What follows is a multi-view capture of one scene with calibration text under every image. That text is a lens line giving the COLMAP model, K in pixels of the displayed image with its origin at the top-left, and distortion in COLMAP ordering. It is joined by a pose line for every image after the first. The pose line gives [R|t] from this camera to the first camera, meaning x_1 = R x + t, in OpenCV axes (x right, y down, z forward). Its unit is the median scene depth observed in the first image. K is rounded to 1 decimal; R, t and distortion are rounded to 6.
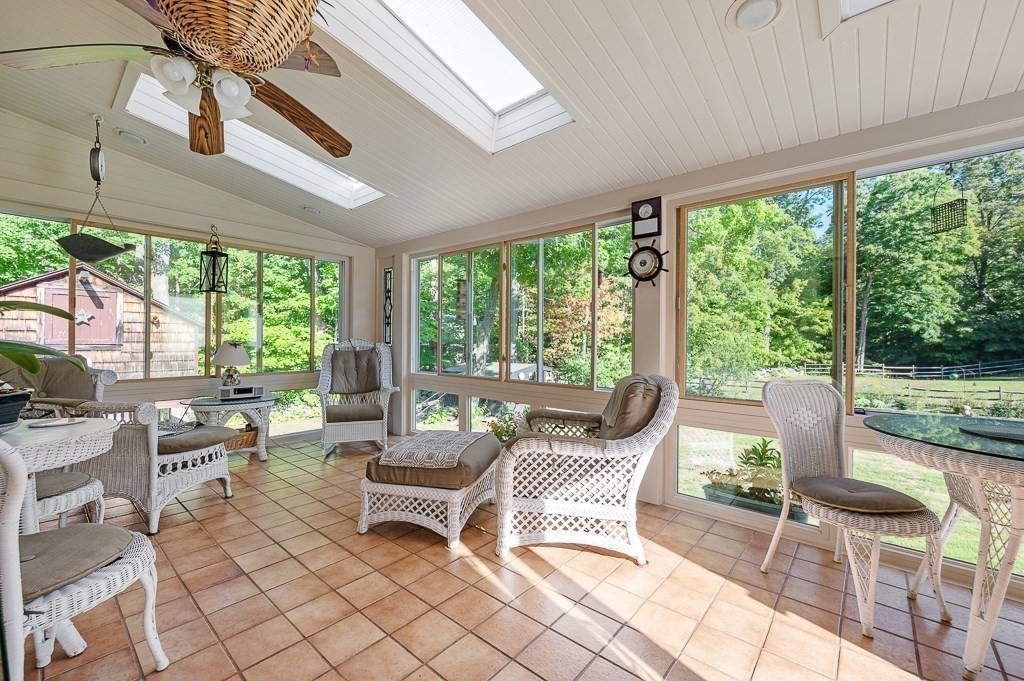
lens RADIAL K [[413.8, 0, 512.0], [0, 413.8, 340.5], [0, 0, 1]] dist [0.000634, 0.000049]
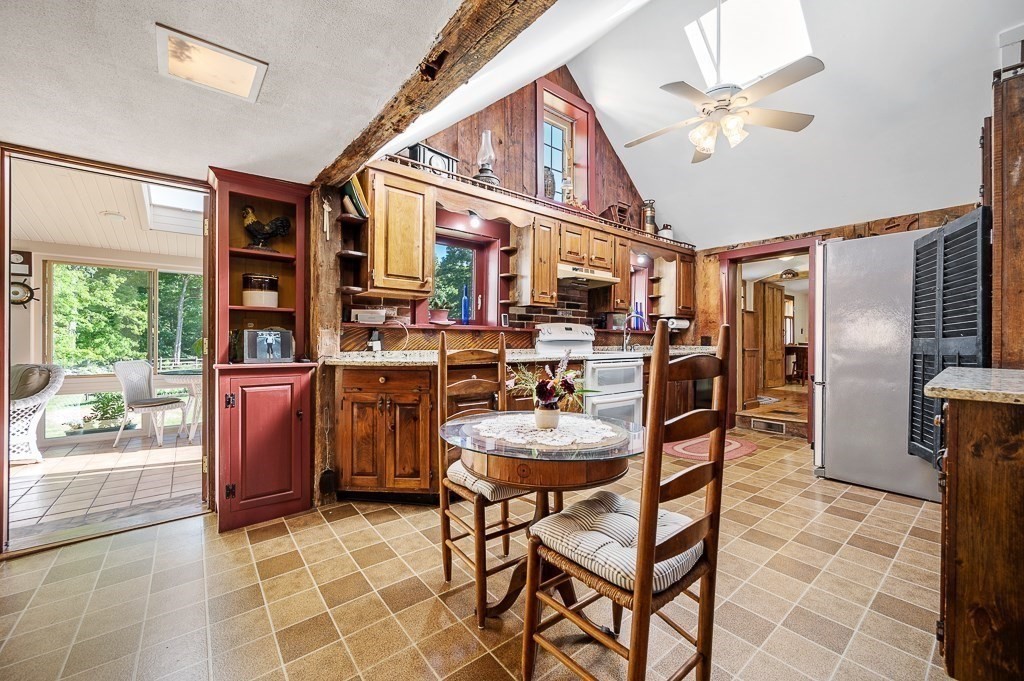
lens RADIAL K [[405.1, 0, 508.6], [0, 405.1, 336.7], [0, 0, 1]] dist [-0.000942, -0.000333]
pose [[0.186333, 0.003154, 0.982482, -0.117067], [-0.003308, 0.999991, -0.002583, -0.004140], [-0.982481, -0.002769, 0.186341, -0.153883]]
